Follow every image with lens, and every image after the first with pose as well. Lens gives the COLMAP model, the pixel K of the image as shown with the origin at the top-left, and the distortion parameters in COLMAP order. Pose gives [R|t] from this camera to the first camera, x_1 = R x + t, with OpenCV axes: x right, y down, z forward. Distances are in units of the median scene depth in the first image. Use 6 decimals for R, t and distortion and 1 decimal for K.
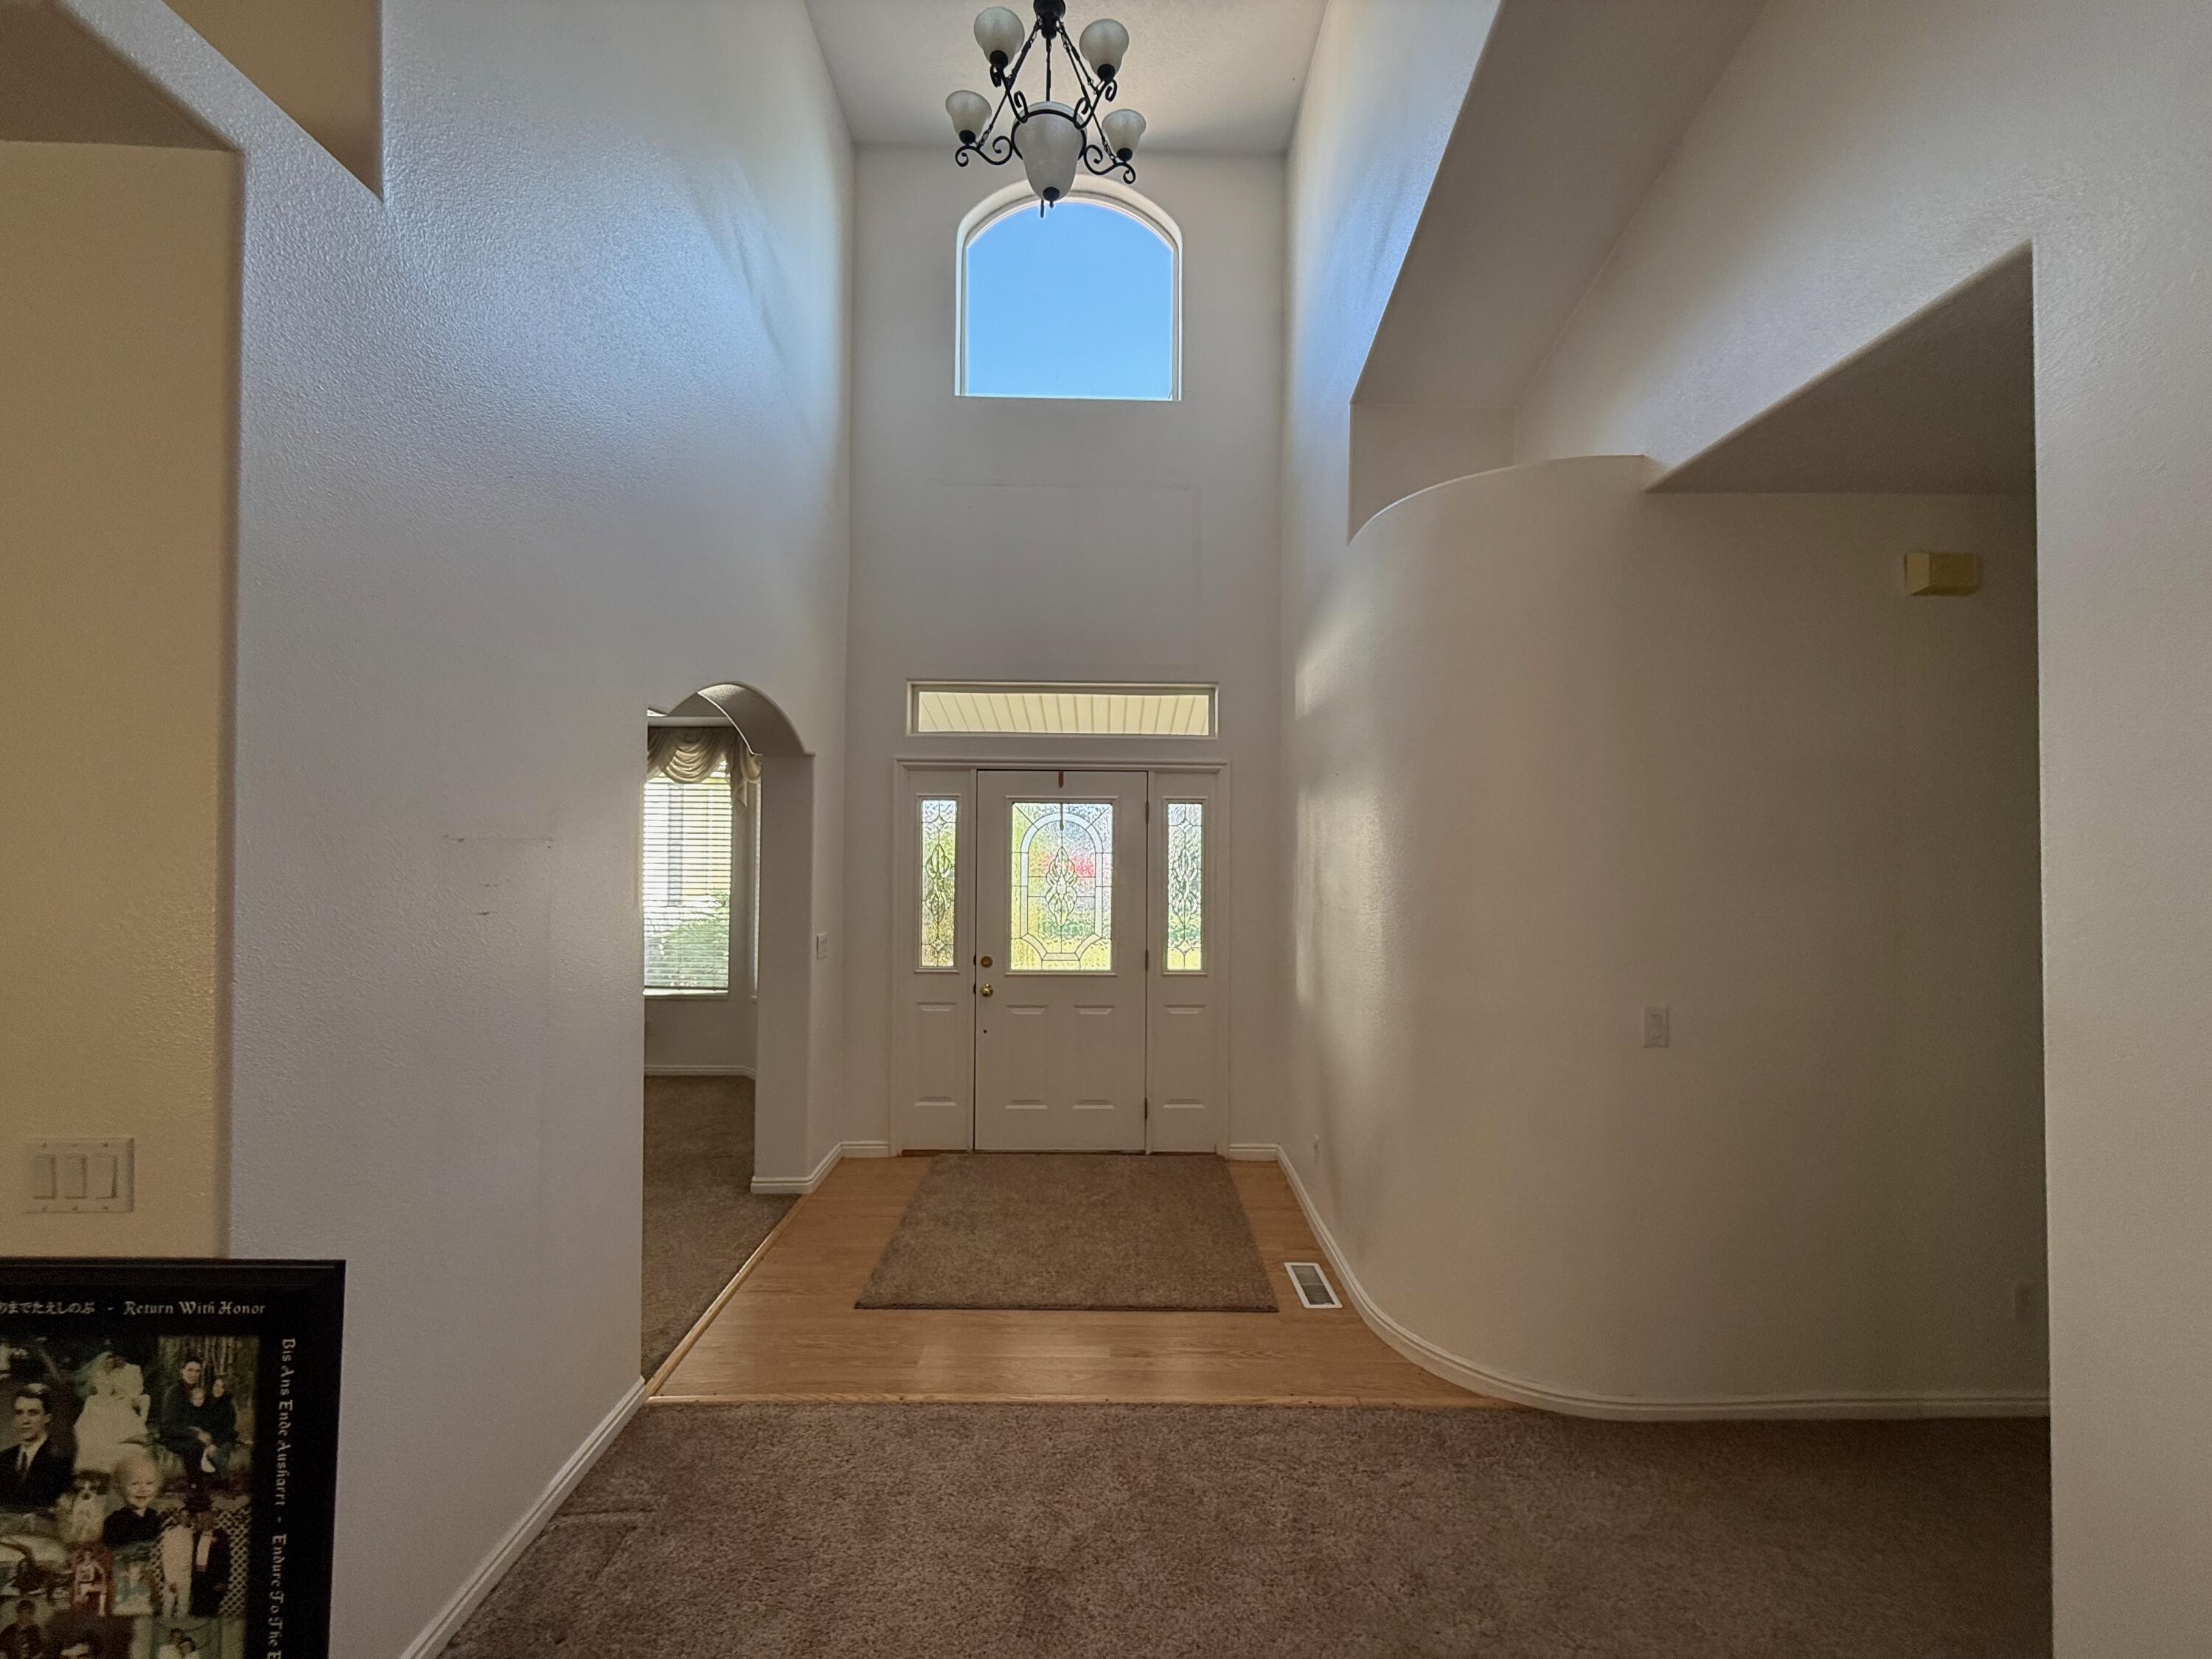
lens RADIAL K [[884.6, 0, 1111.4], [0, 884.6, 830.0], [0, 0, 1]] dist [-0.000946, 0.000687]
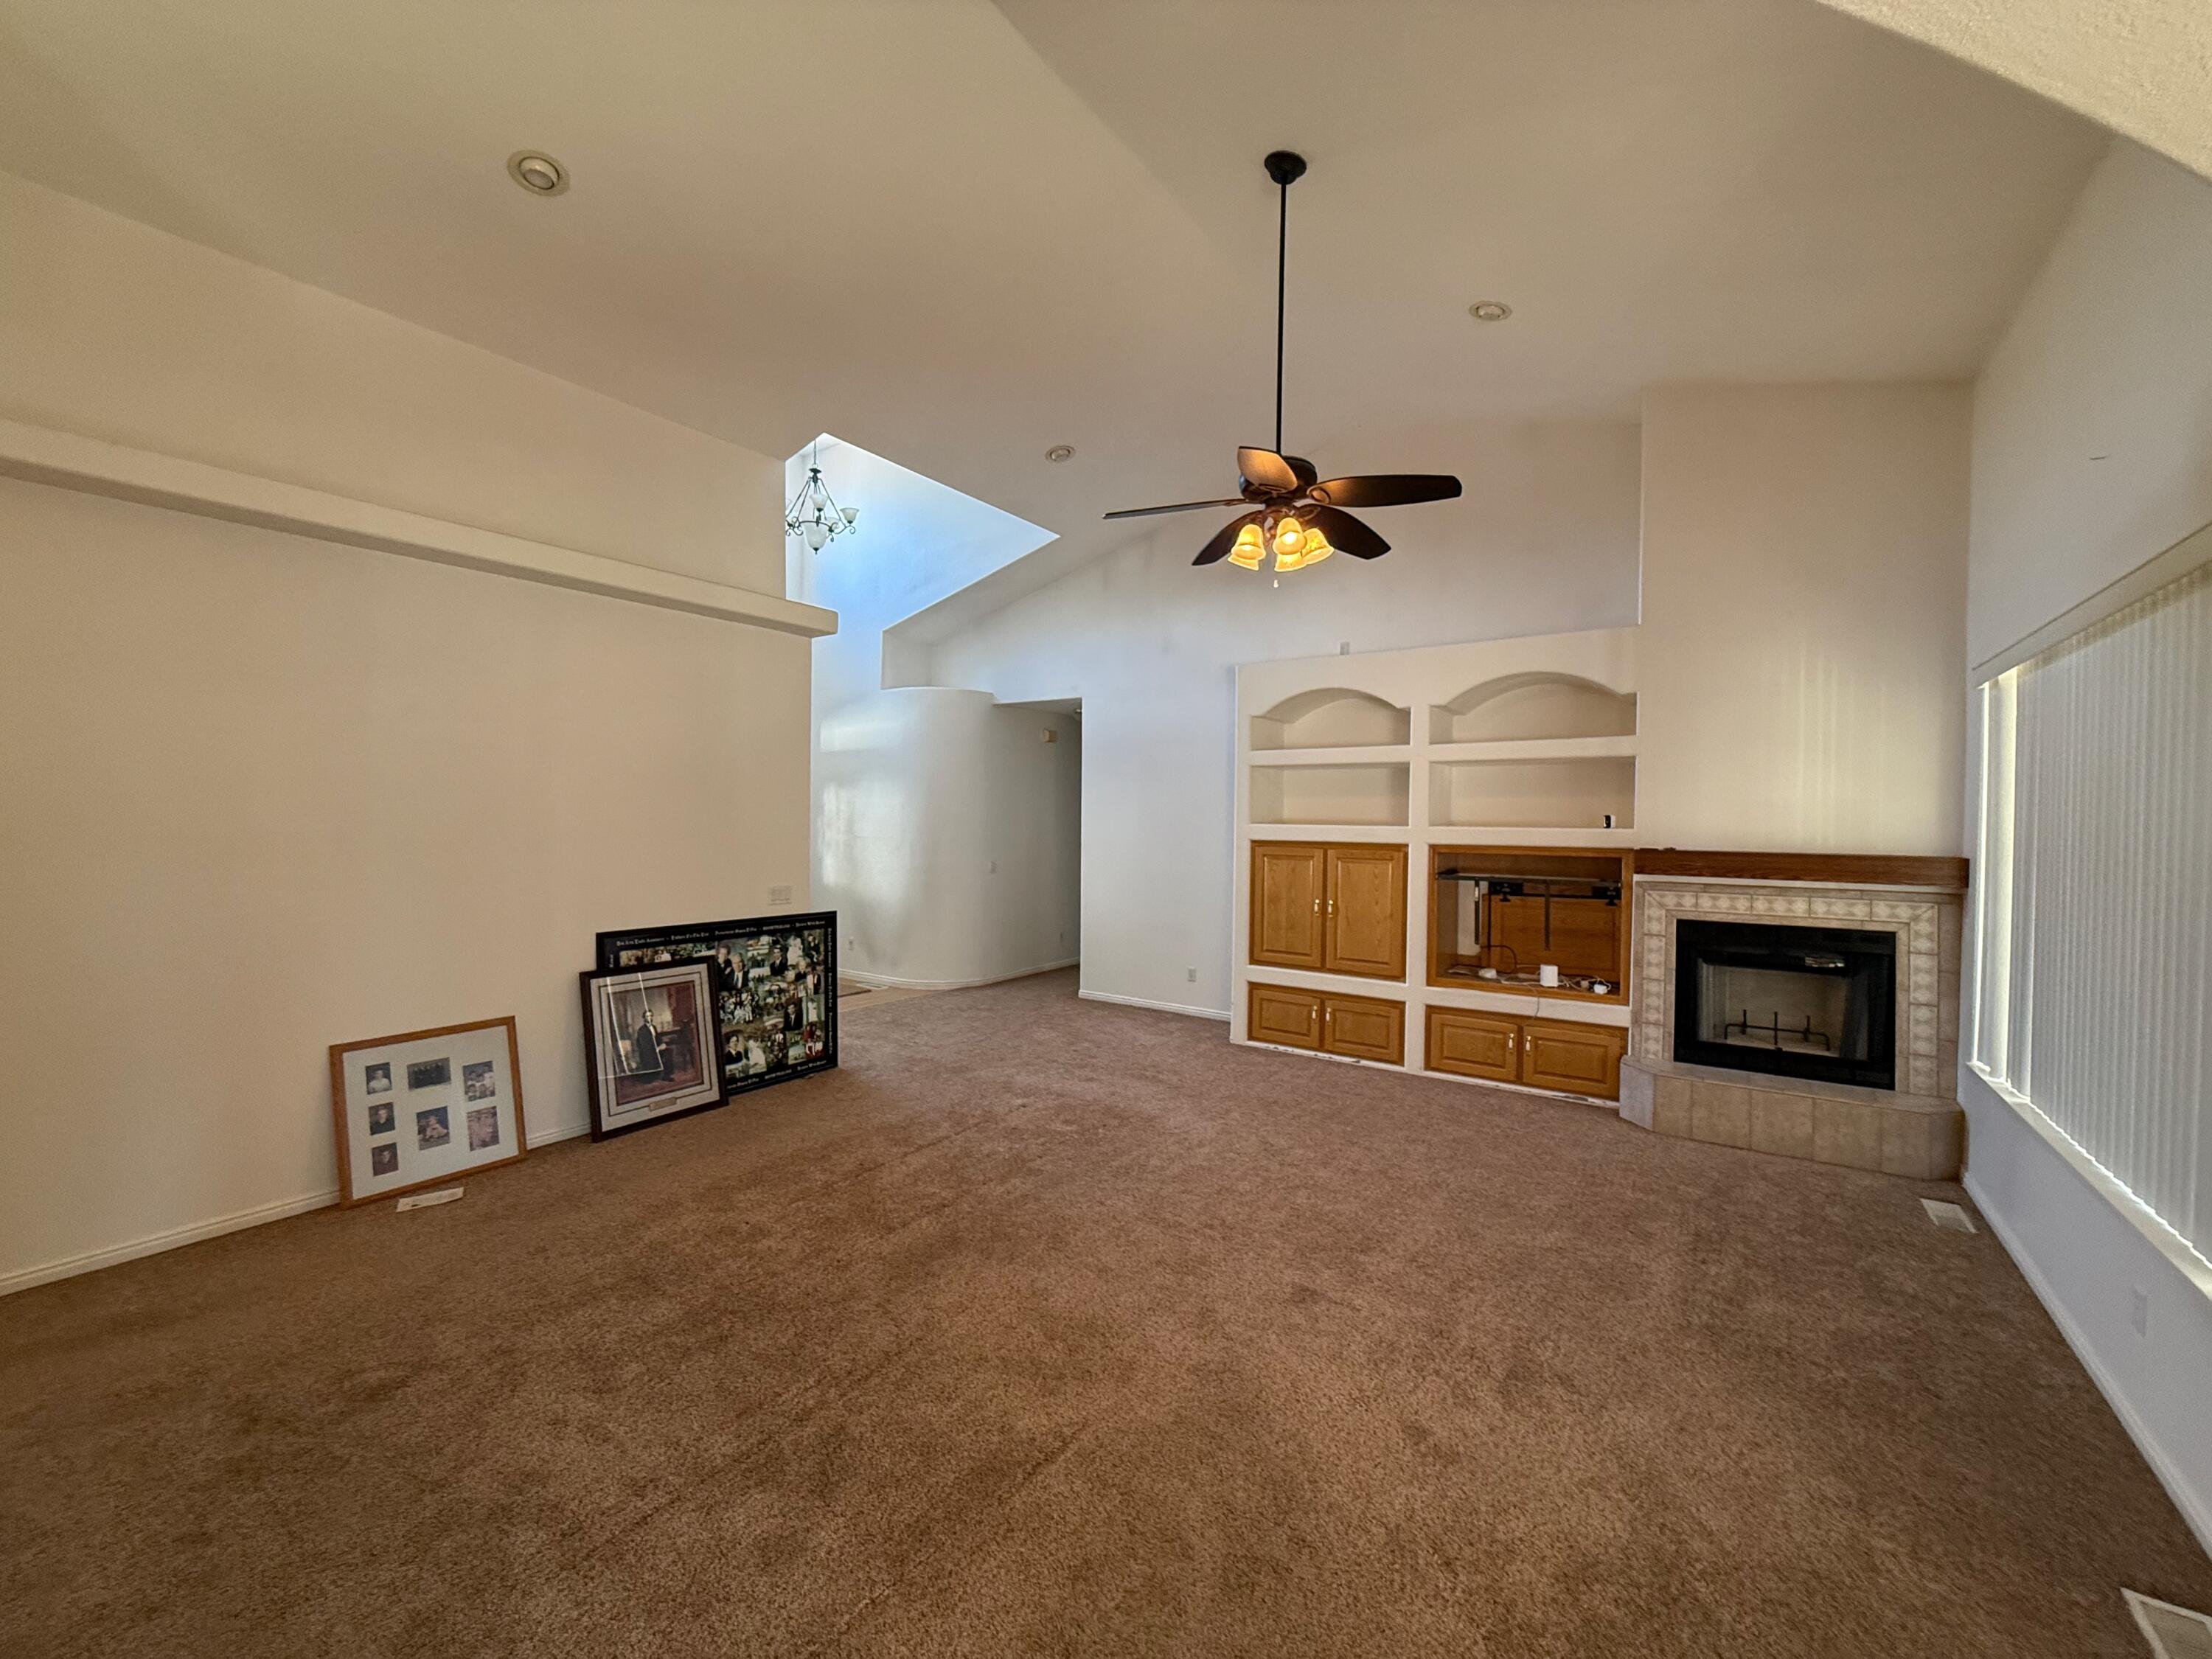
lens RADIAL K [[884.6, 0, 1107.8], [0, 884.6, 832.9], [0, 0, 1]] dist [-0.000946, 0.000687]
pose [[0.583498, -0.011939, 0.812027, -3.617626], [-0.010286, 0.999703, 0.022089, 0.008985], [-0.812050, -0.021241, 0.583202, -2.568801]]
